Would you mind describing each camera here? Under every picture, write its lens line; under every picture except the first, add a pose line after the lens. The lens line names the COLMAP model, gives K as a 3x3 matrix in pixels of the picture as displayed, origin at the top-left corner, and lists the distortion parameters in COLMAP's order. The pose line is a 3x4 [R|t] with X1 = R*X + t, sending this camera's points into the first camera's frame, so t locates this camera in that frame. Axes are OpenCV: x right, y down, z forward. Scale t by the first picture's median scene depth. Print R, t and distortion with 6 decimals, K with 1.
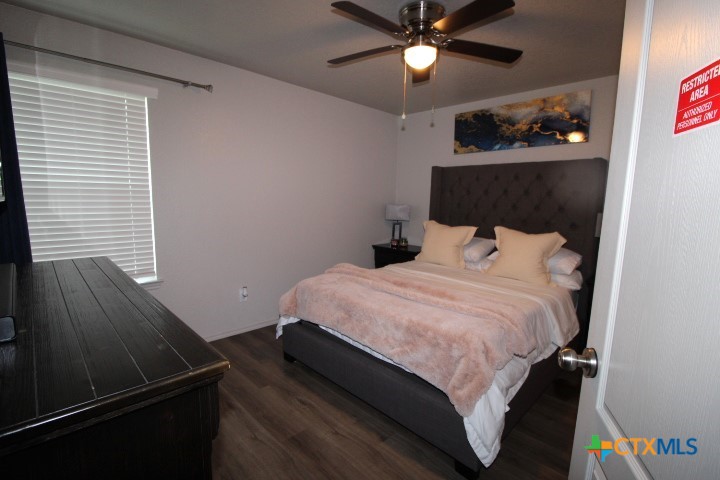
lens RADIAL K [[335.4, 0, 362.2], [0, 335.4, 241.4], [0, 0, 1]] dist [0.001768, -0.014870]
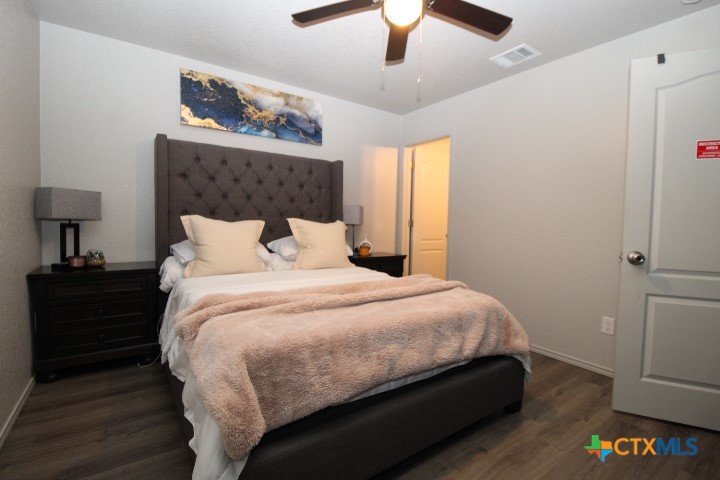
lens RADIAL K [[335.4, 0, 362.2], [0, 335.4, 241.4], [0, 0, 1]] dist [0.001768, -0.014870]
pose [[0.166050, -0.056614, 0.984491, -0.415983], [0.123271, 0.991711, 0.036238, 0.009782], [-0.978382, 0.115342, 0.171652, 0.594687]]
